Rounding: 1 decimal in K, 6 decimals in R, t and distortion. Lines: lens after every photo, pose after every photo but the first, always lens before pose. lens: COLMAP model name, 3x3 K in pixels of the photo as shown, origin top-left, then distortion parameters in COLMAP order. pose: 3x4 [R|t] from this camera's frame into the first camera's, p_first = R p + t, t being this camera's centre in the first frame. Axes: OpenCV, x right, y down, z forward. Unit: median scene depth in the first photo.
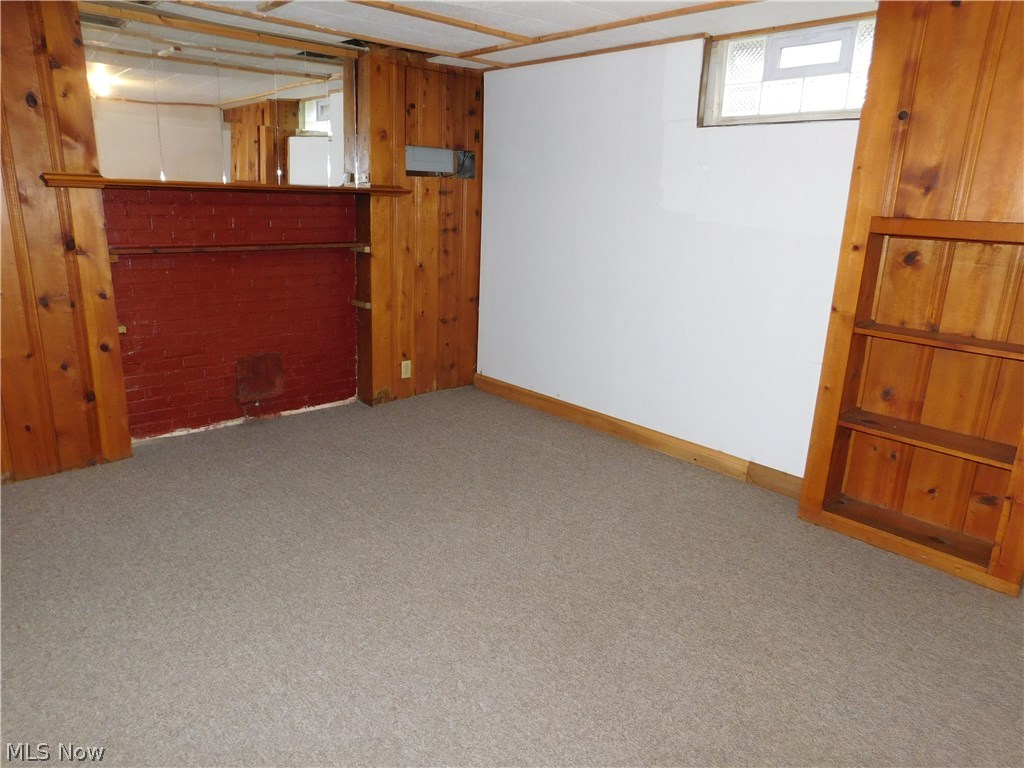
lens RADIAL K [[695.3, 0, 510.0], [0, 695.3, 386.2], [0, 0, 1]] dist [-0.059185, 0.059611]
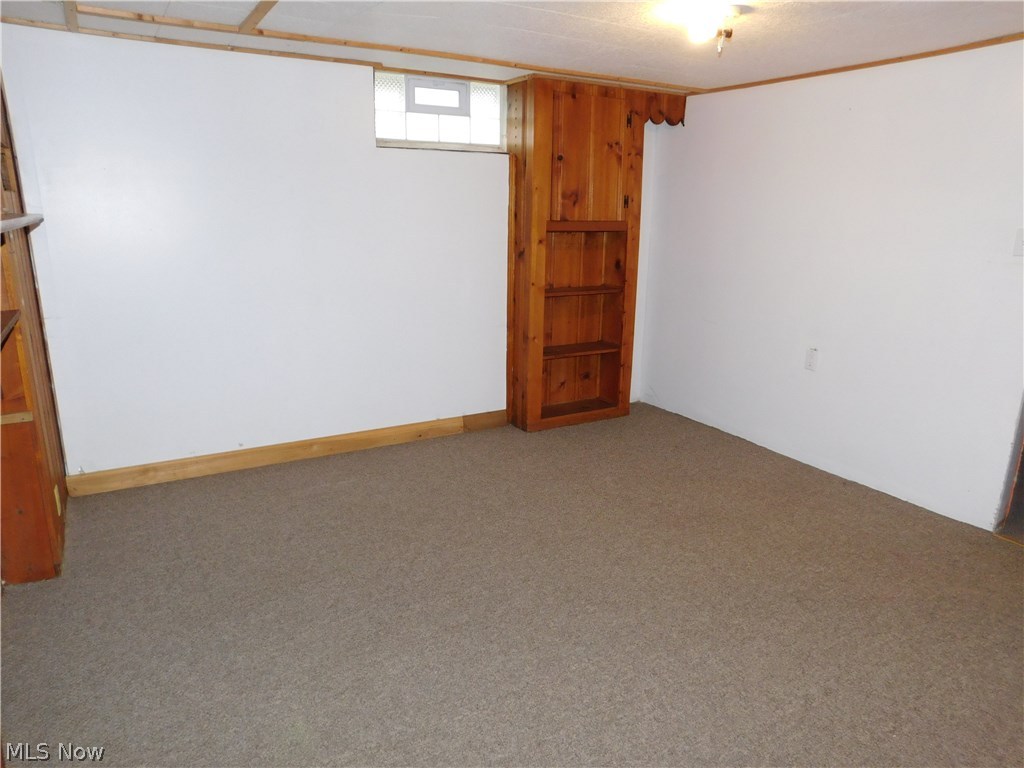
lens RADIAL K [[695.3, 0, 510.0], [0, 695.3, 386.2], [0, 0, 1]] dist [-0.059185, 0.059611]
pose [[0.222440, -0.290000, 0.930817, -0.927756], [0.254259, 0.938953, 0.231773, -0.249332], [-0.941208, 0.185113, 0.282596, 0.631241]]
